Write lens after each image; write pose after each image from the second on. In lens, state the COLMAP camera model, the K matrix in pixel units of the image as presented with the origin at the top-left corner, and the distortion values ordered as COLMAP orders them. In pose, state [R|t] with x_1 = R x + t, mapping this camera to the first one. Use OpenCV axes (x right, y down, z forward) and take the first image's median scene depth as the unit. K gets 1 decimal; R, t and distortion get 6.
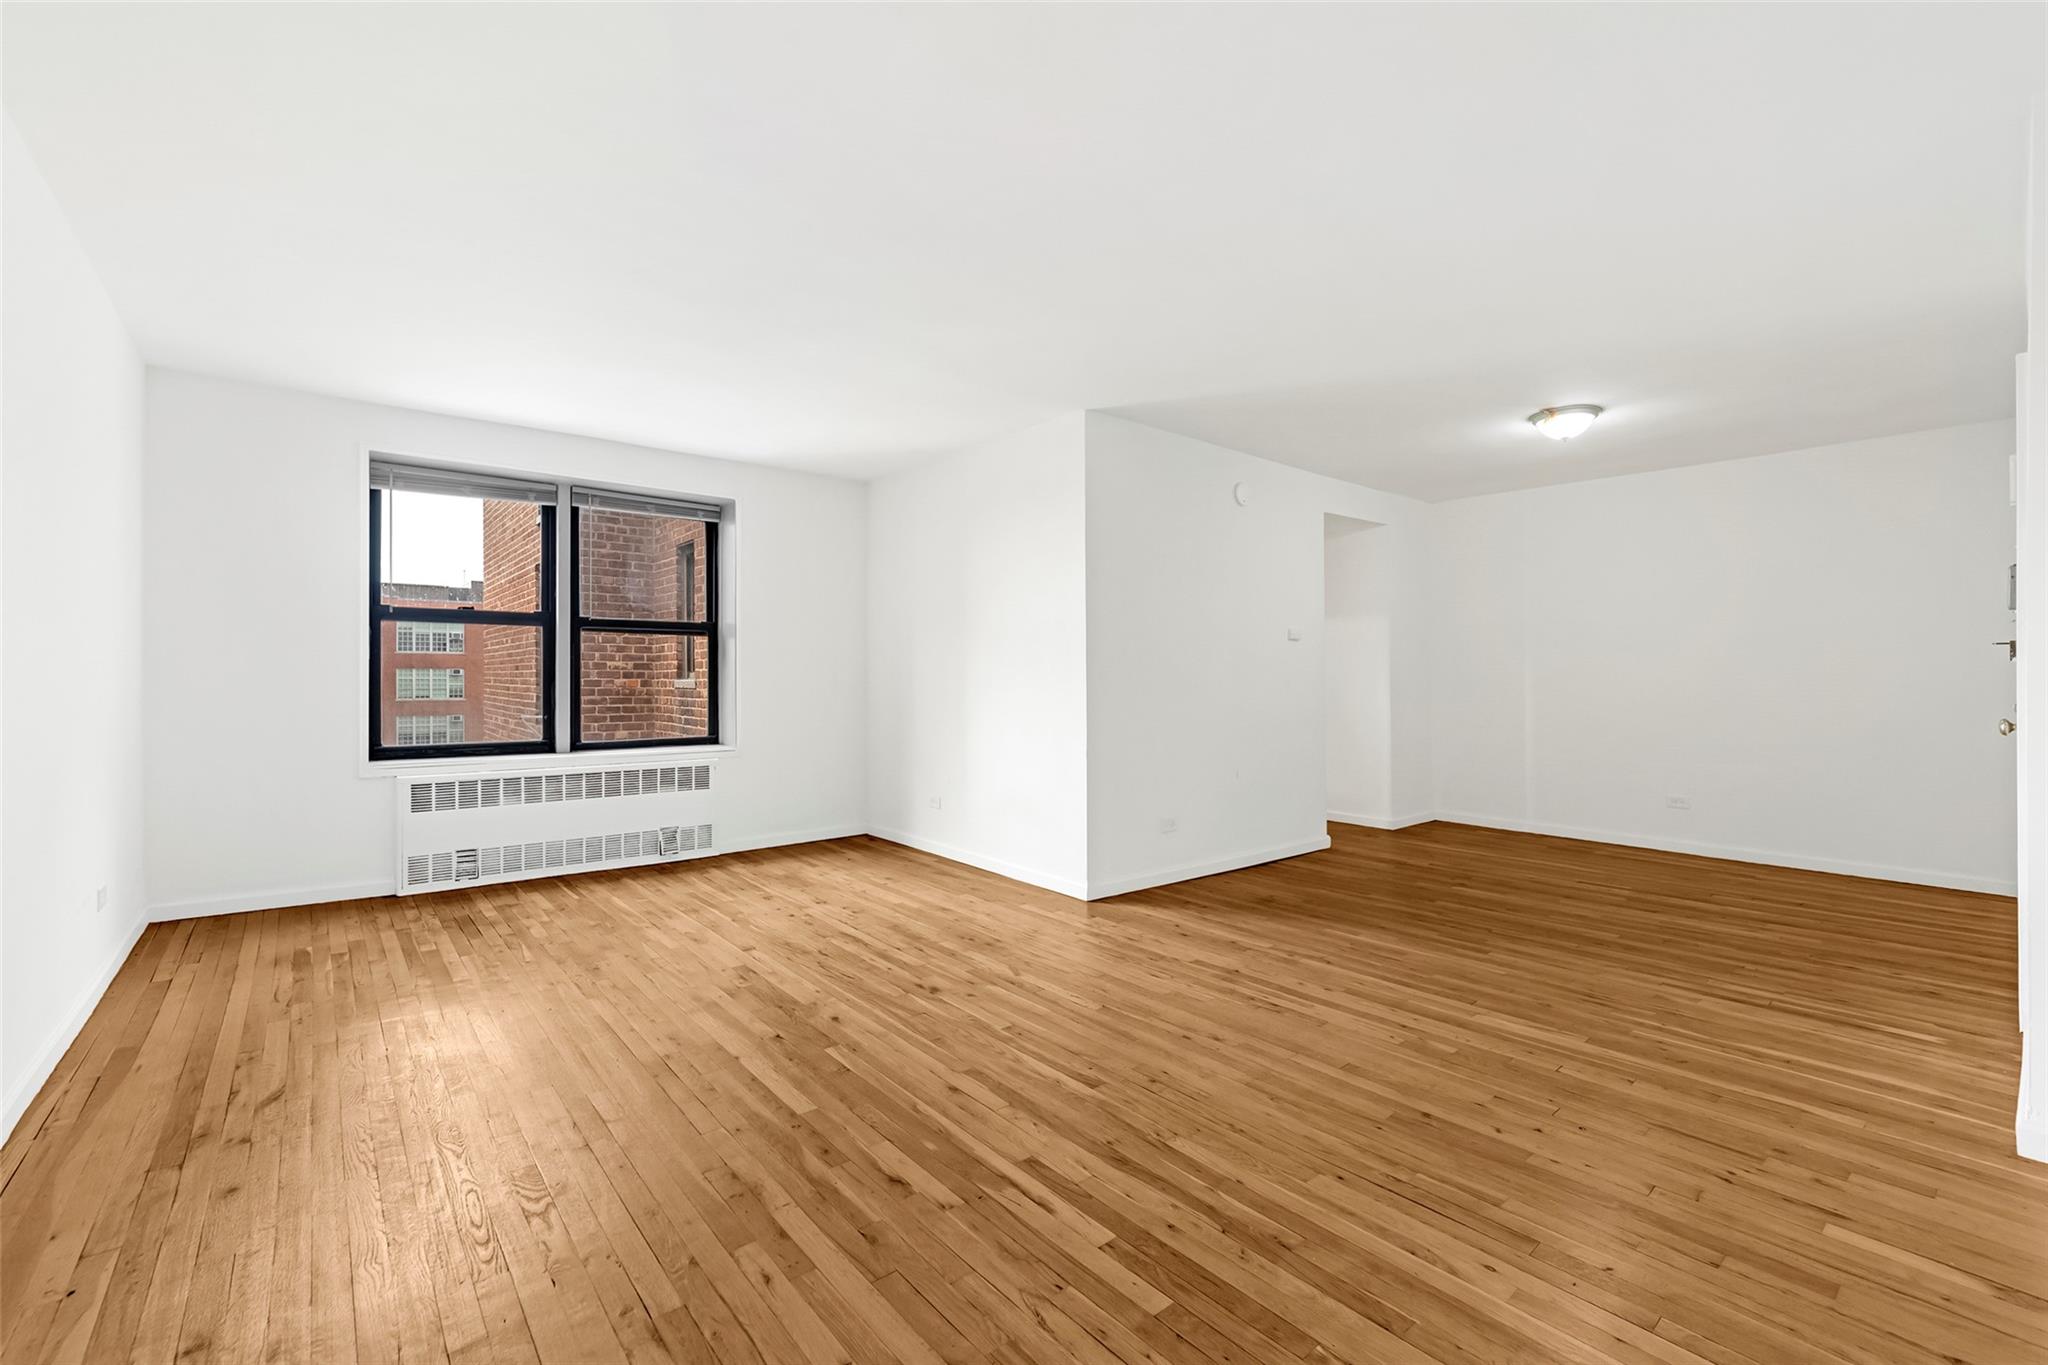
lens RADIAL K [[854.6, 0, 1029.2], [0, 854.6, 688.1], [0, 0, 1]] dist [0.001053, 0.000018]
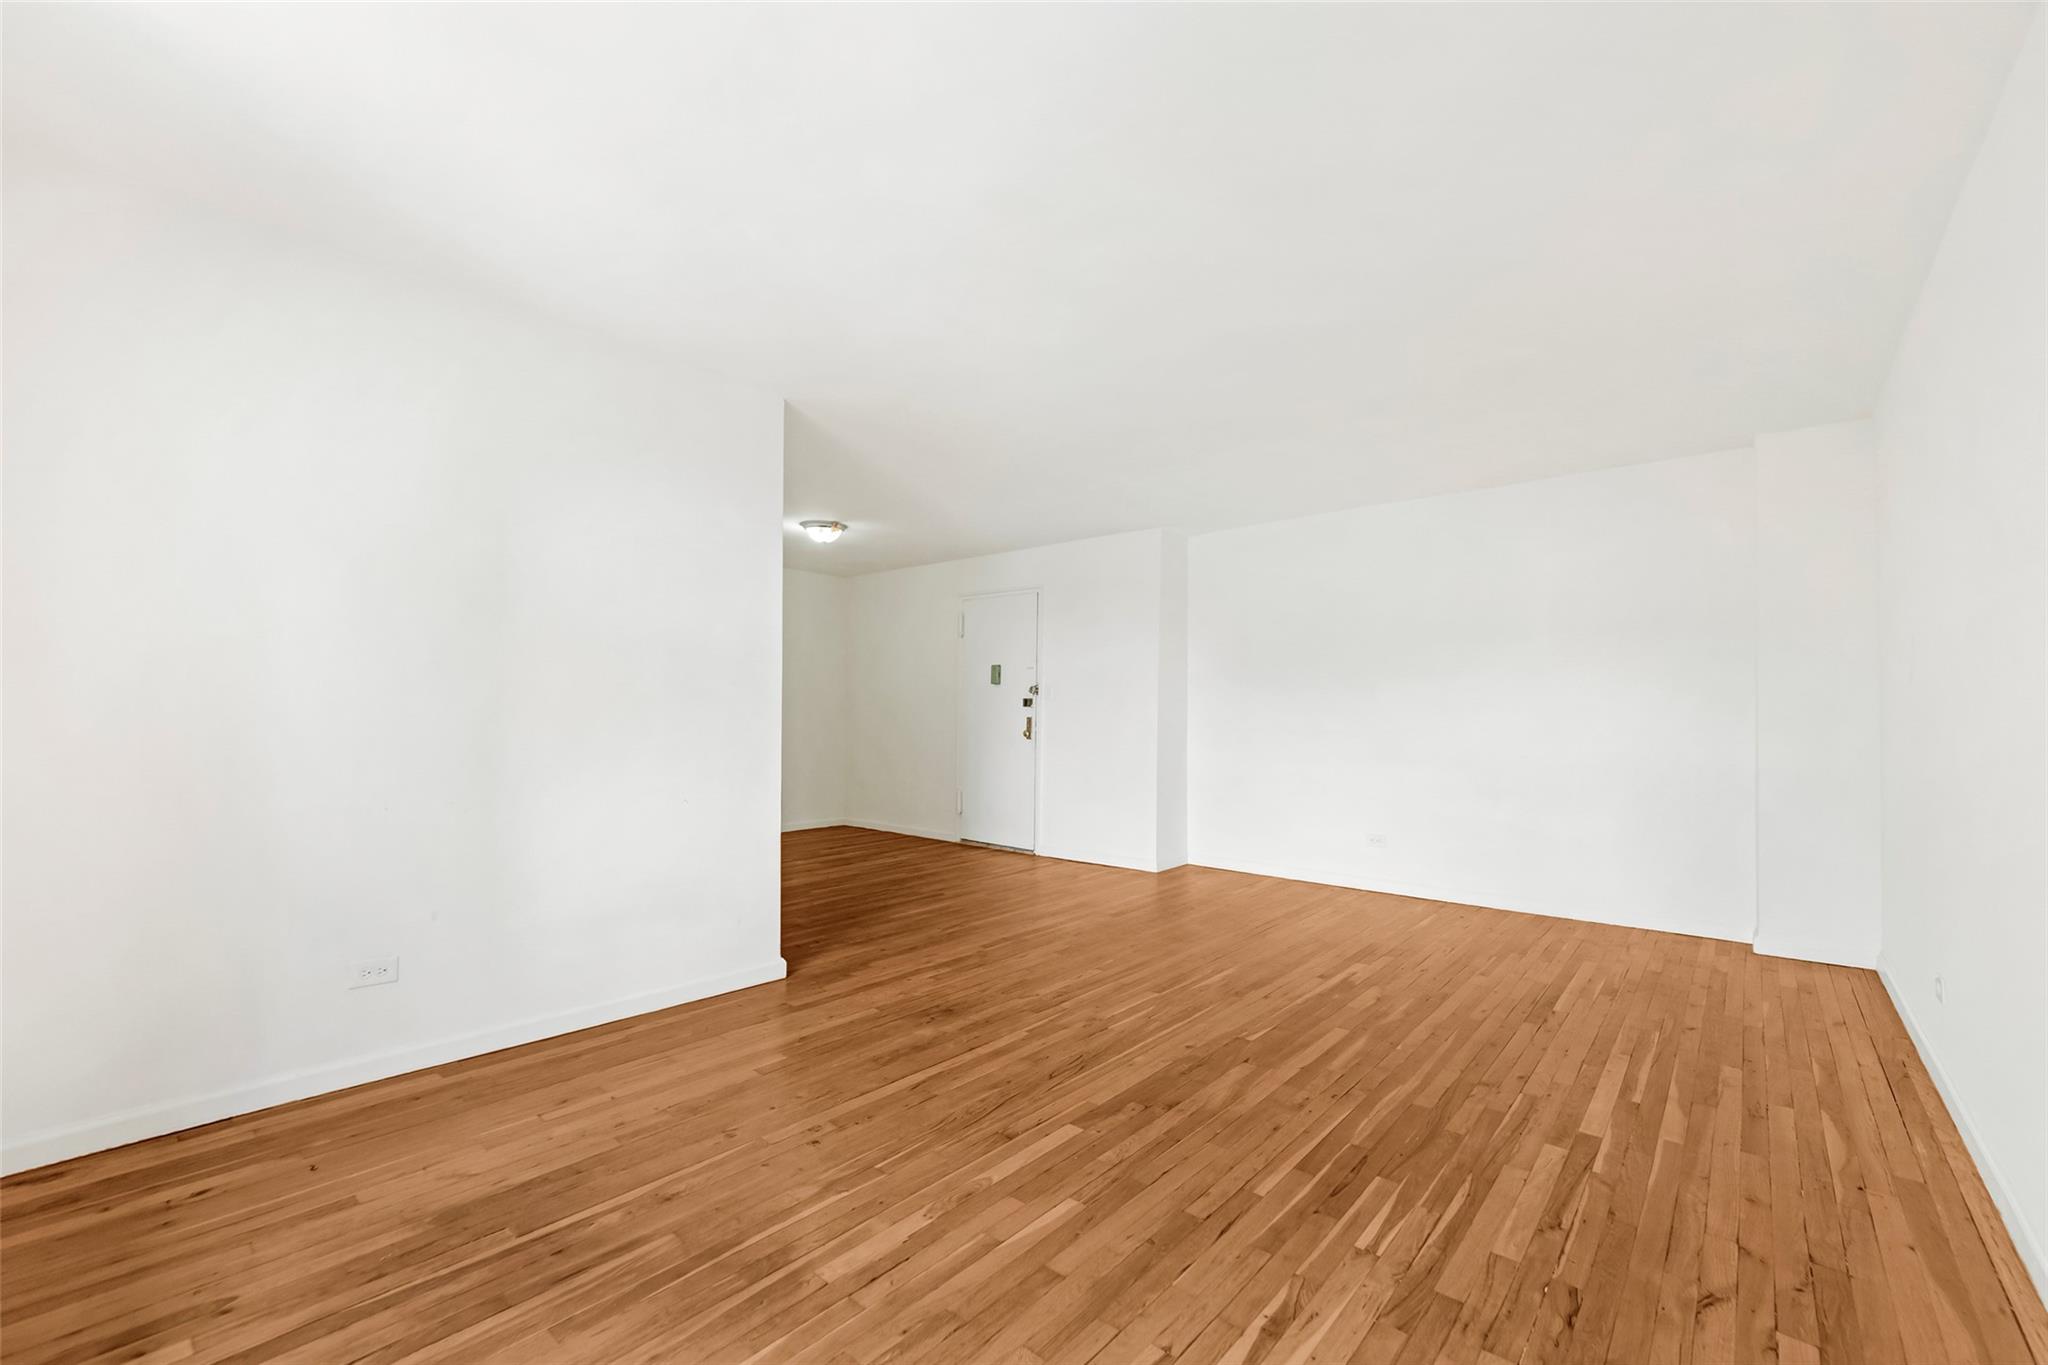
lens RADIAL K [[854.6, 0, 1029.2], [0, 854.6, 688.1], [0, 0, 1]] dist [0.001053, 0.000018]
pose [[-0.165403, 0.023165, 0.985954, -0.797383], [0.004369, 0.999731, -0.022756, -0.015618], [-0.986216, 0.000543, -0.165460, 0.887772]]
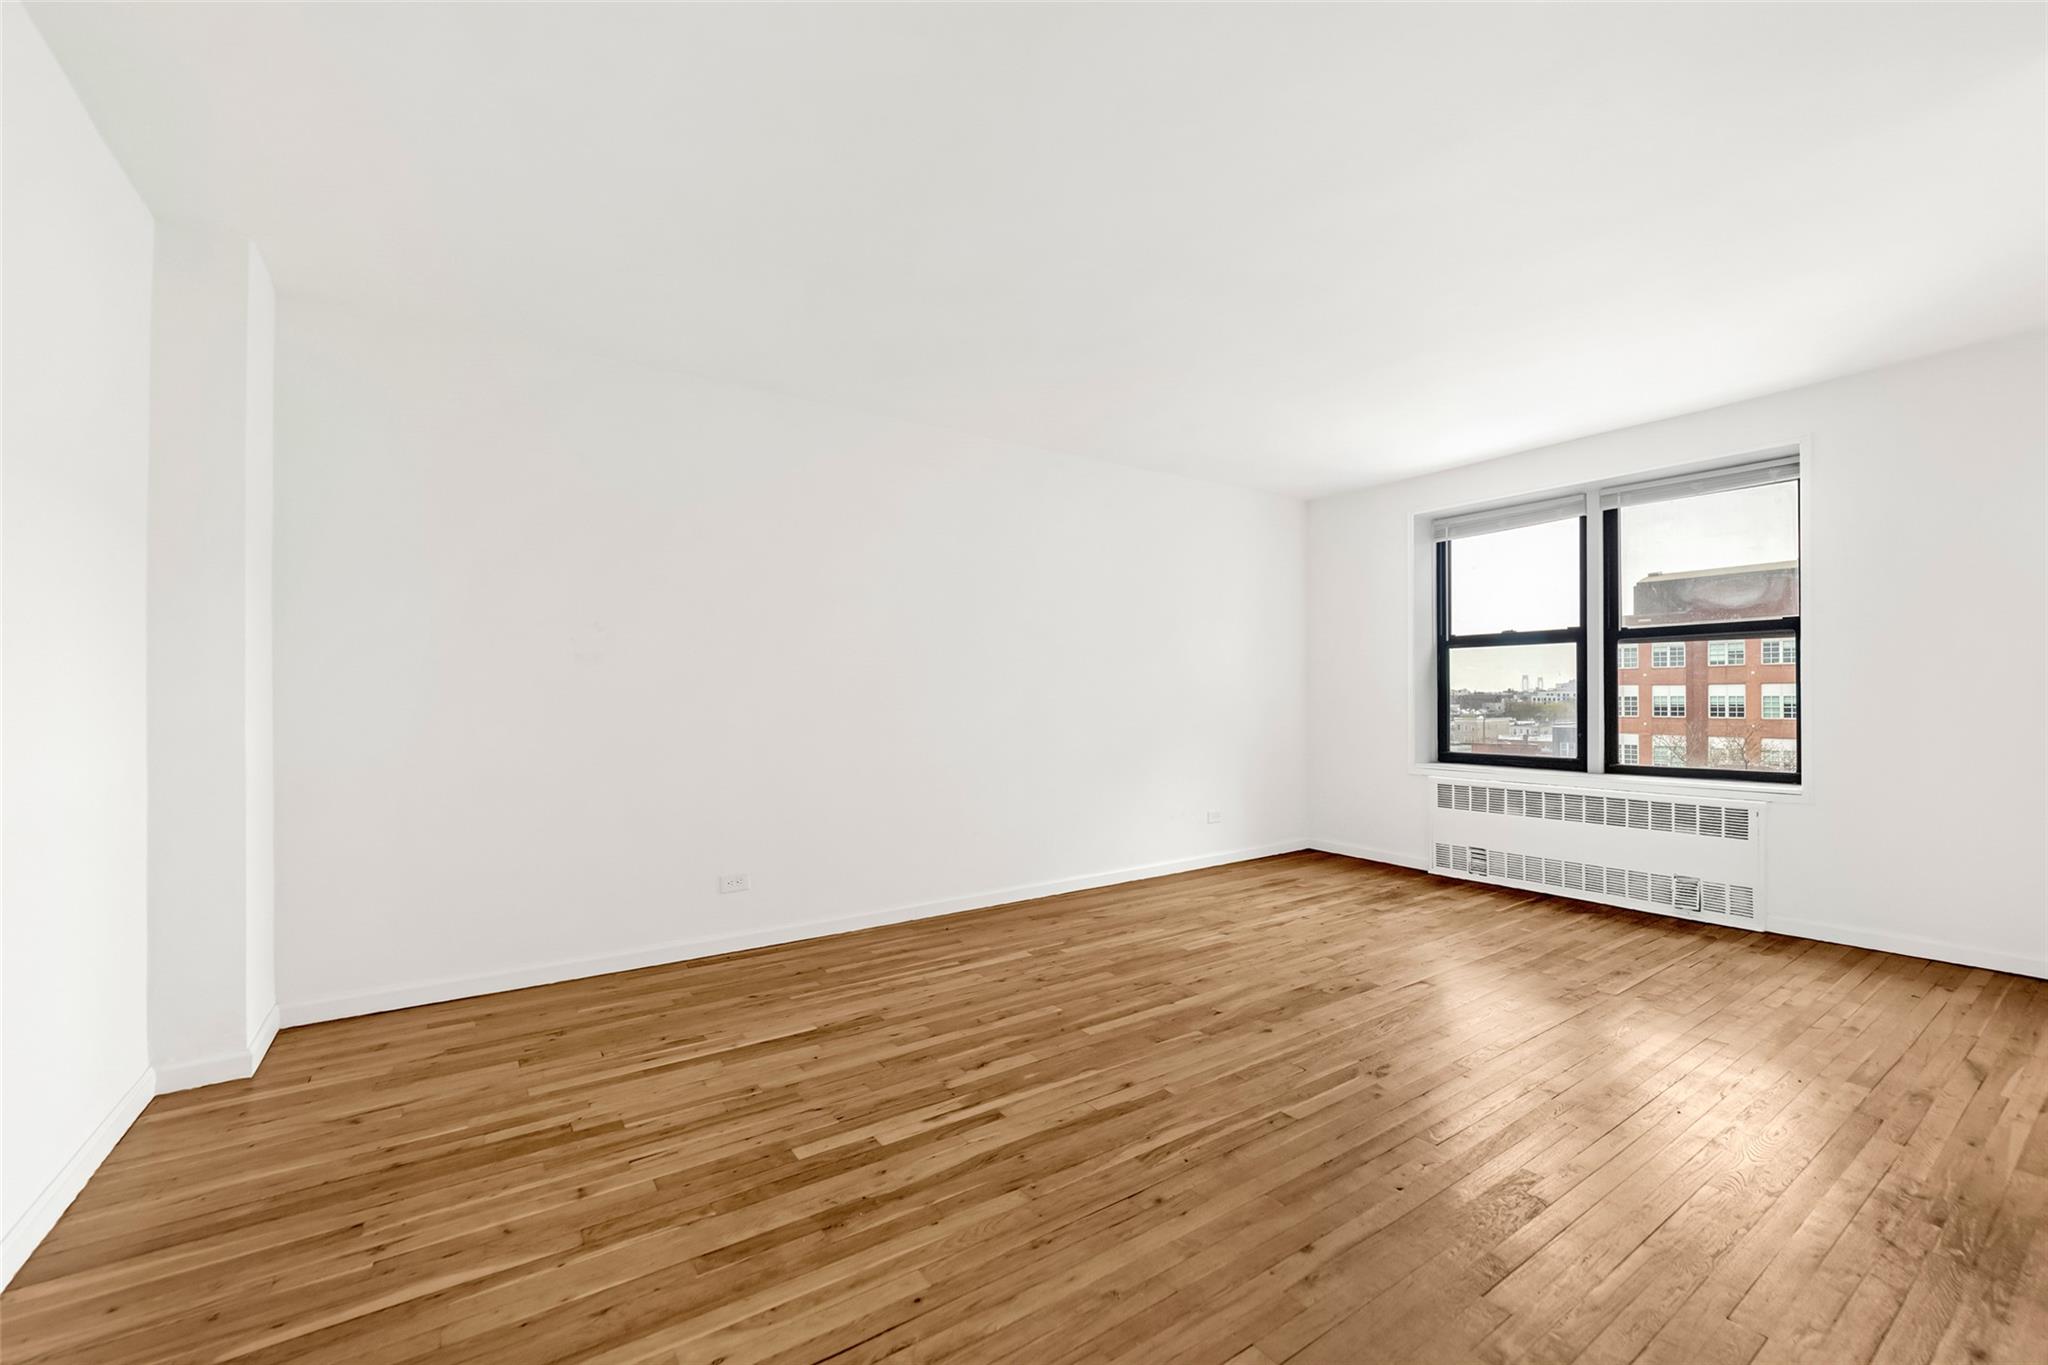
lens RADIAL K [[835.1, 0, 1020.1], [0, 835.1, 728.7], [0, 0, 1]] dist [0.000515, -0.000015]
pose [[-0.088701, 0.034975, -0.995444, 0.504405], [-0.007229, 0.999334, 0.035756, -0.002969], [0.996032, 0.010367, -0.088389, 0.516499]]
